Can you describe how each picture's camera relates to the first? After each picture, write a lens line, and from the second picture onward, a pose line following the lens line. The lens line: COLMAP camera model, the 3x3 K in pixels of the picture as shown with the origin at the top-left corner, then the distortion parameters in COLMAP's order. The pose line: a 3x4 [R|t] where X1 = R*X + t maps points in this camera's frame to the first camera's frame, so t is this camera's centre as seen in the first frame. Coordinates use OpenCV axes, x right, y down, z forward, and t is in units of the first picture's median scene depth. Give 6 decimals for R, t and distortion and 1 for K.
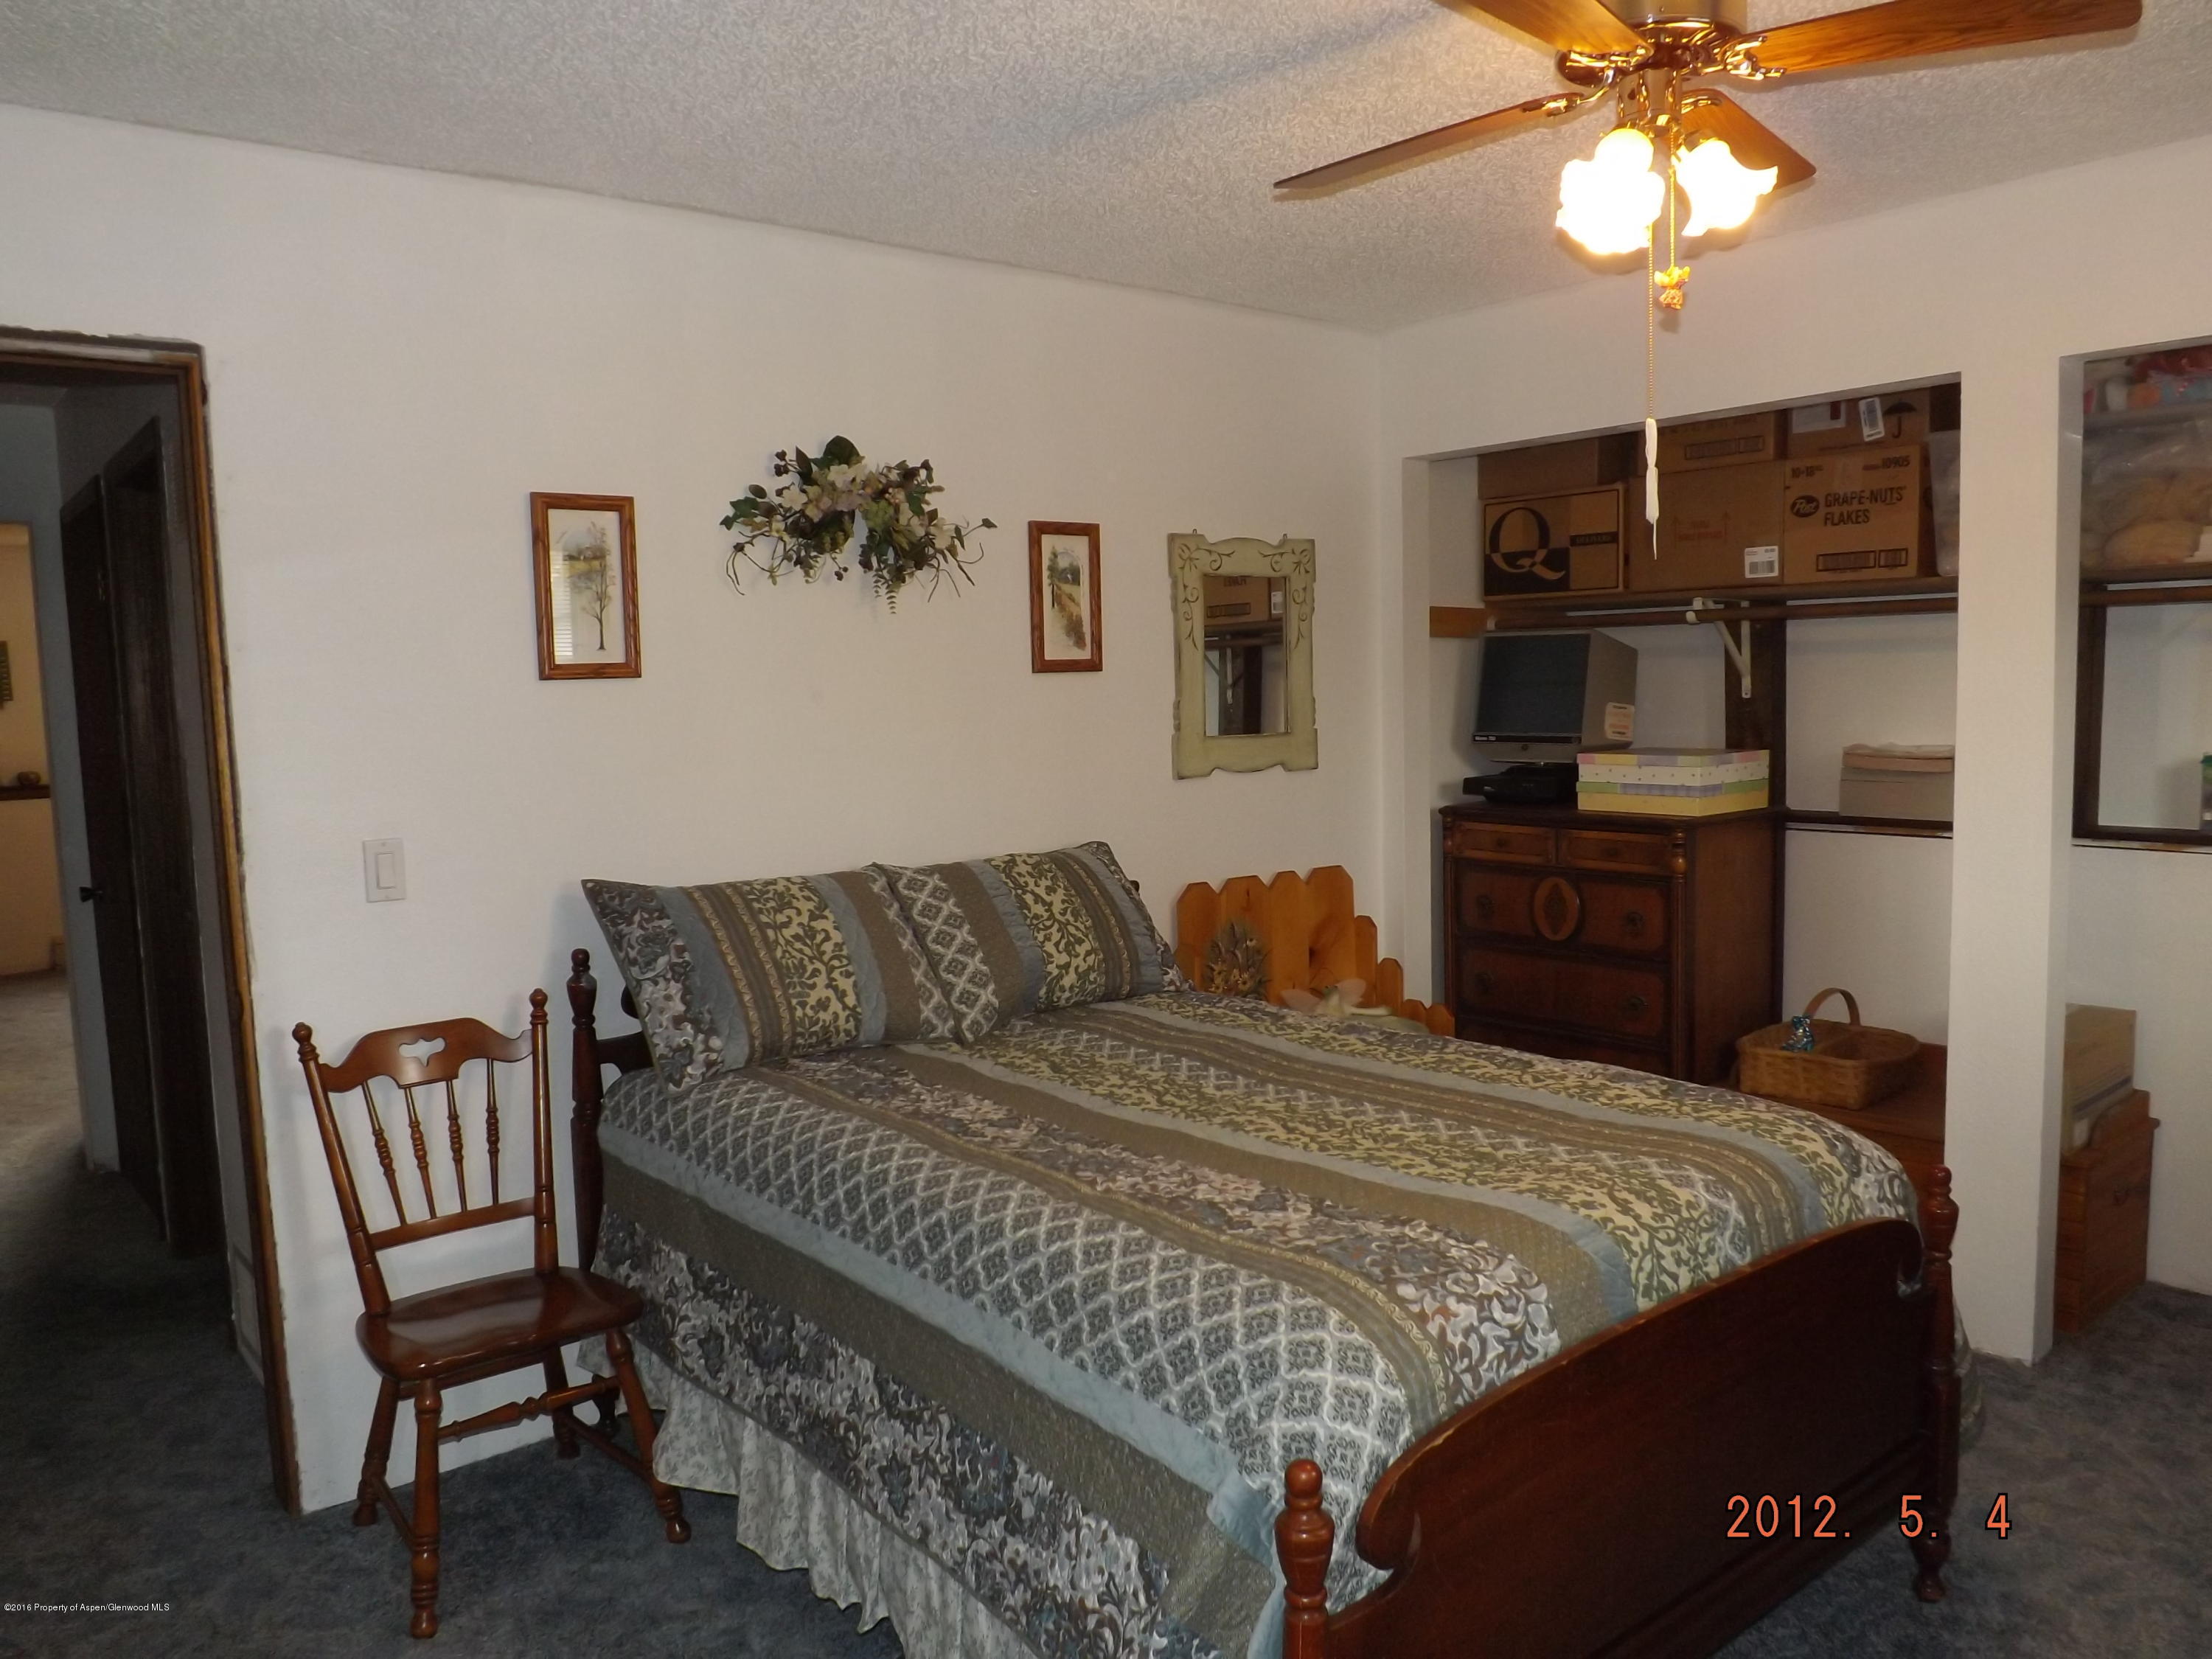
lens RADIAL K [[1611.9, 0, 1102.7], [0, 1611.9, 841.8], [0, 0, 1]] dist [-0.052571, 0.016079]
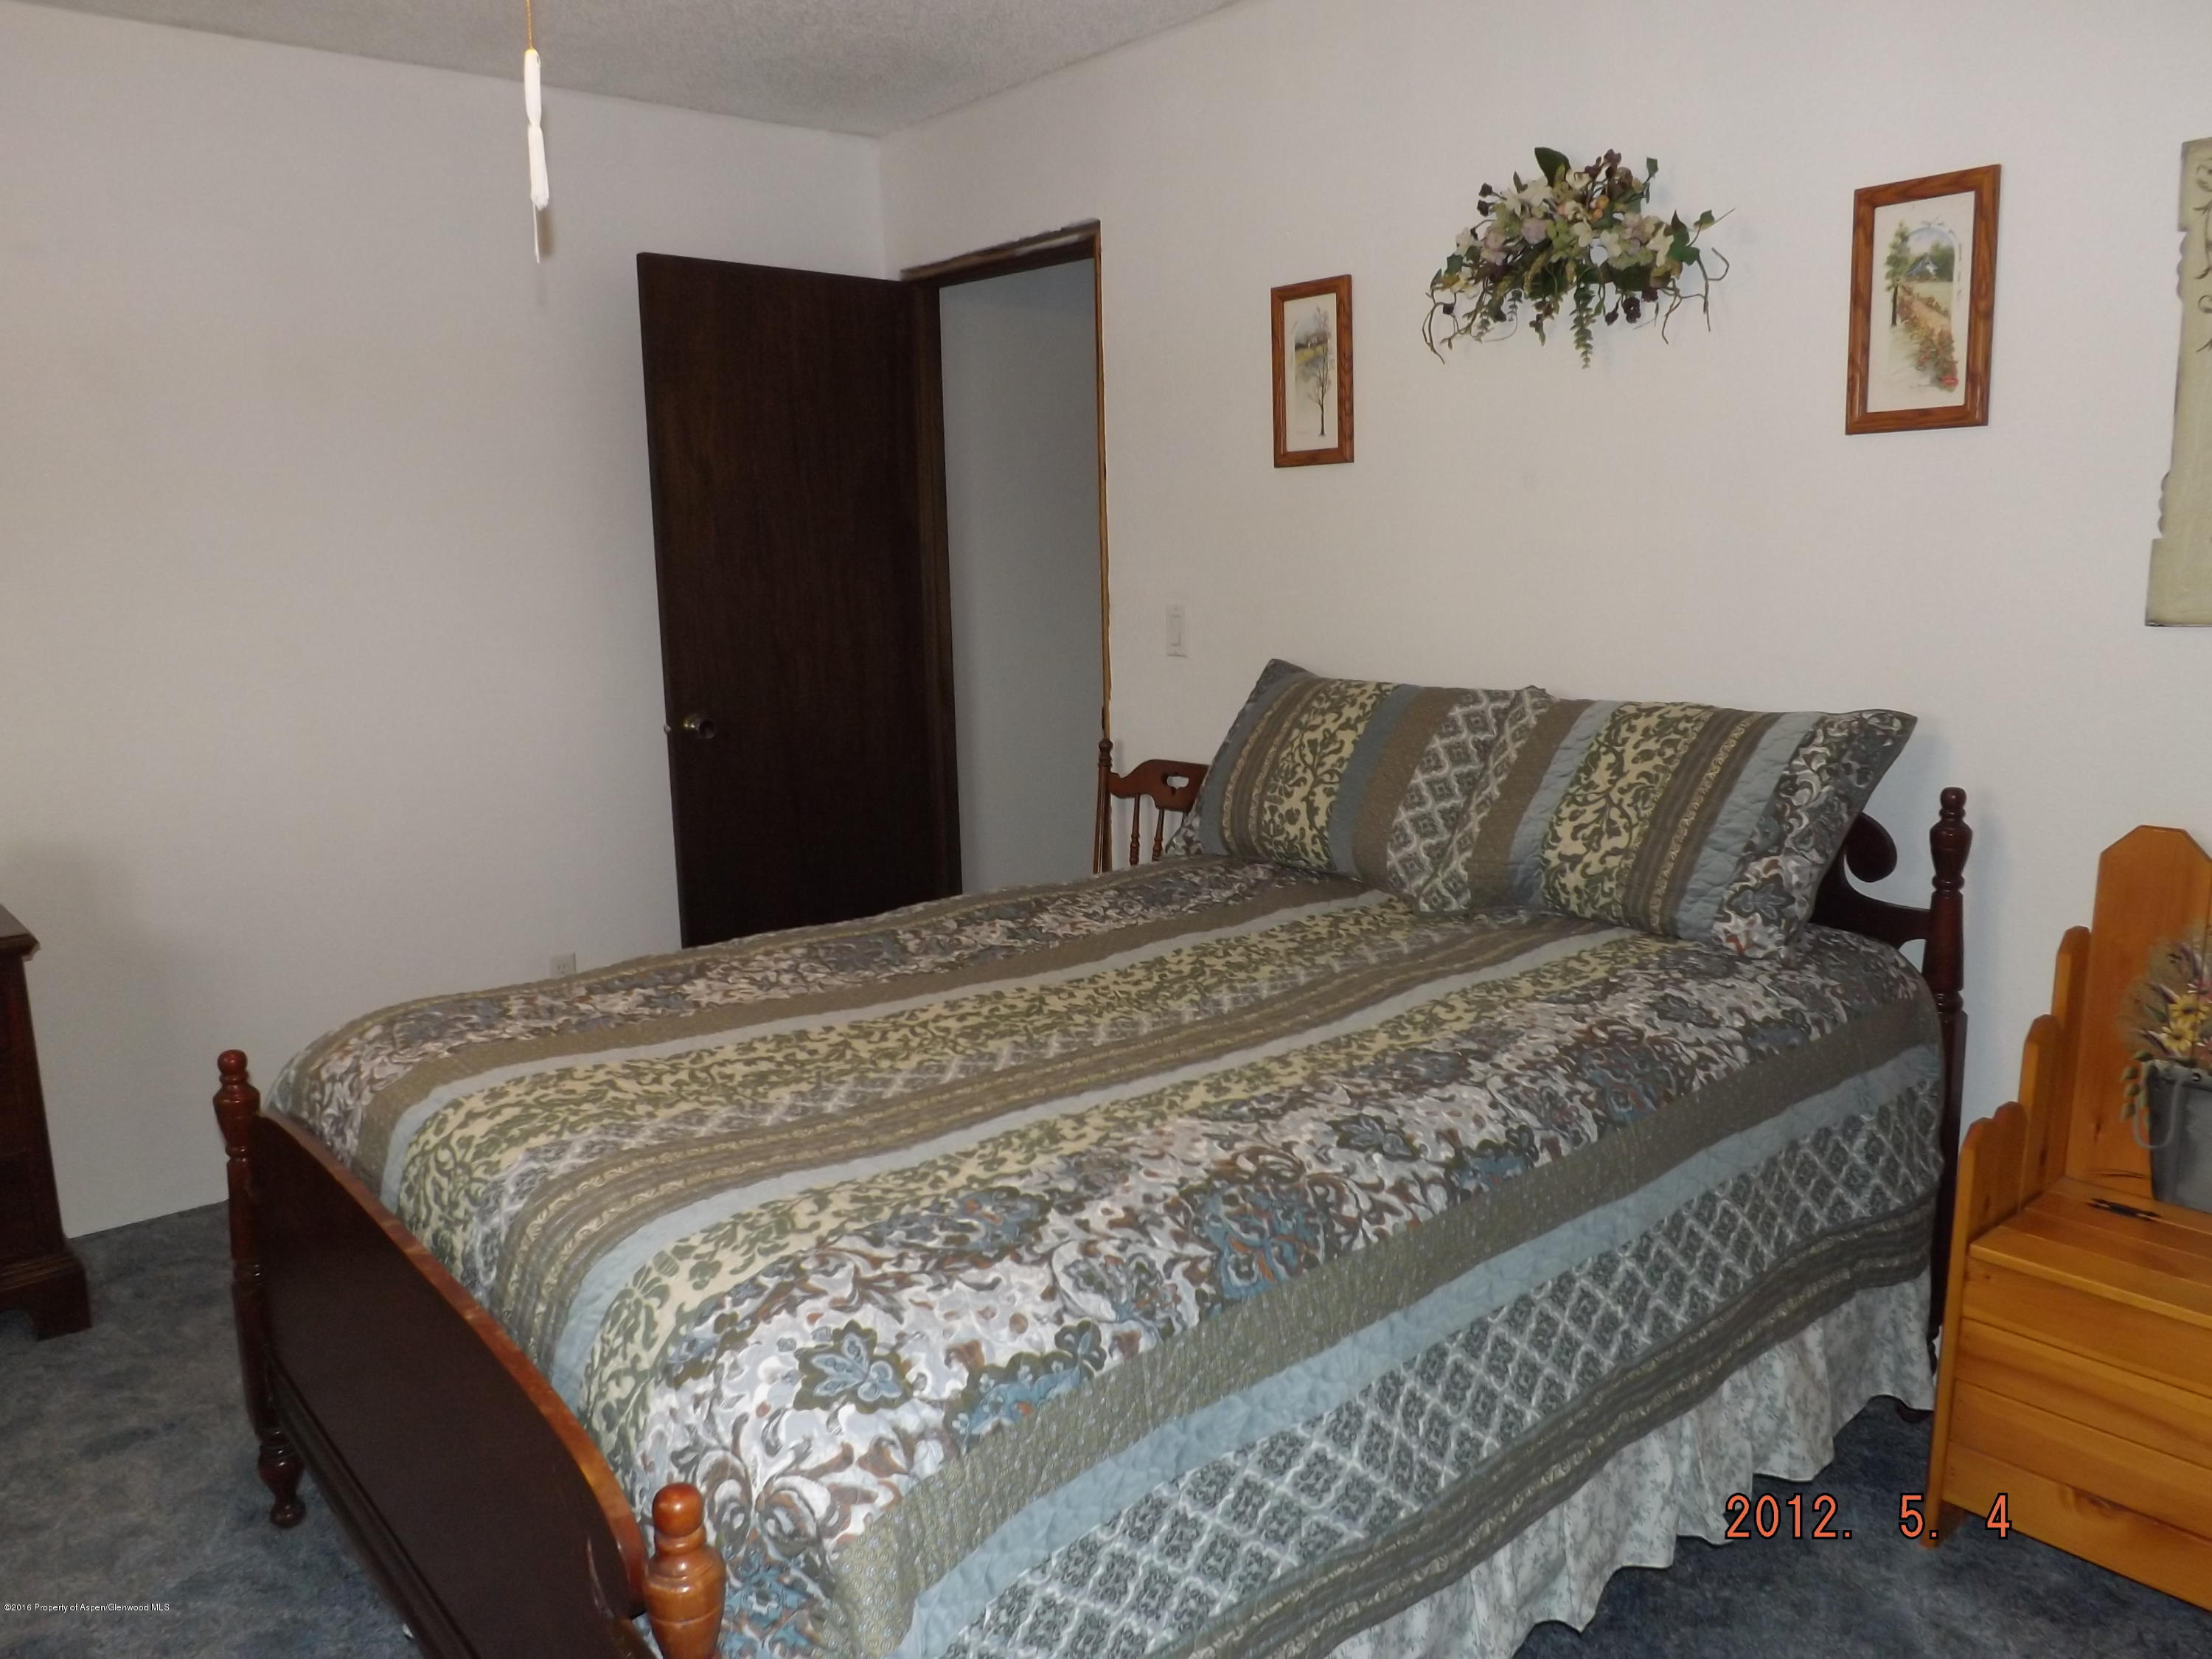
lens RADIAL K [[1611.9, 0, 1102.0], [0, 1611.9, 821.0], [0, 0, 1]] dist [-0.052571, 0.016079]
pose [[0.028423, 0.188614, -0.981640, 0.725915], [-0.078709, 0.979410, 0.185906, -0.059340], [0.996492, 0.071980, 0.042683, 0.839650]]
